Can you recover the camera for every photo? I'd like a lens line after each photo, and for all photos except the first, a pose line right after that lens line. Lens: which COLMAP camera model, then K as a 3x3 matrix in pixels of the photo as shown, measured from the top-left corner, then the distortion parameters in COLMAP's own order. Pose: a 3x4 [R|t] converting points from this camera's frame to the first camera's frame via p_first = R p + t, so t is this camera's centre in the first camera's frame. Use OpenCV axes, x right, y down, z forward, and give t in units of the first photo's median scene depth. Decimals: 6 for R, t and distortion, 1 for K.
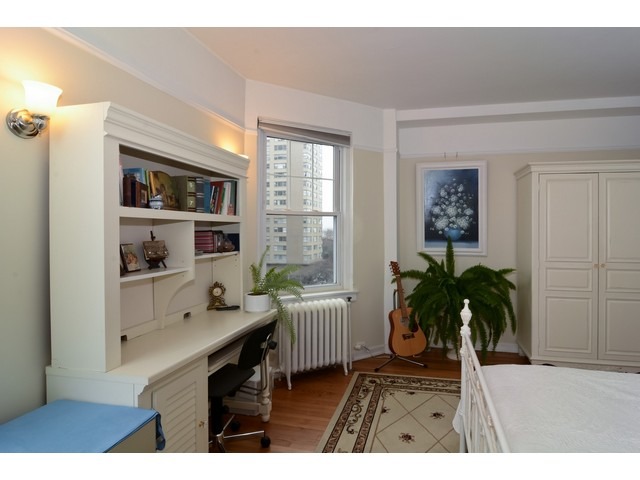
lens RADIAL K [[381.5, 0, 322.1], [0, 381.5, 236.3], [0, 0, 1]] dist [-0.004670, -0.000499]
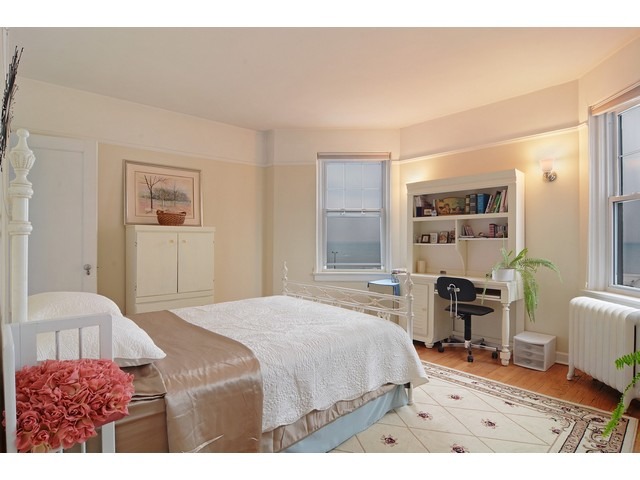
lens RADIAL K [[381.5, 0, 320.8], [0, 381.5, 237.5], [0, 0, 1]] dist [-0.004670, -0.000499]
pose [[-0.574055, 0.012452, -0.818722, 1.276578], [0.003301, 0.999911, 0.012893, 0.017719], [0.818810, 0.004698, -0.574045, 1.201636]]
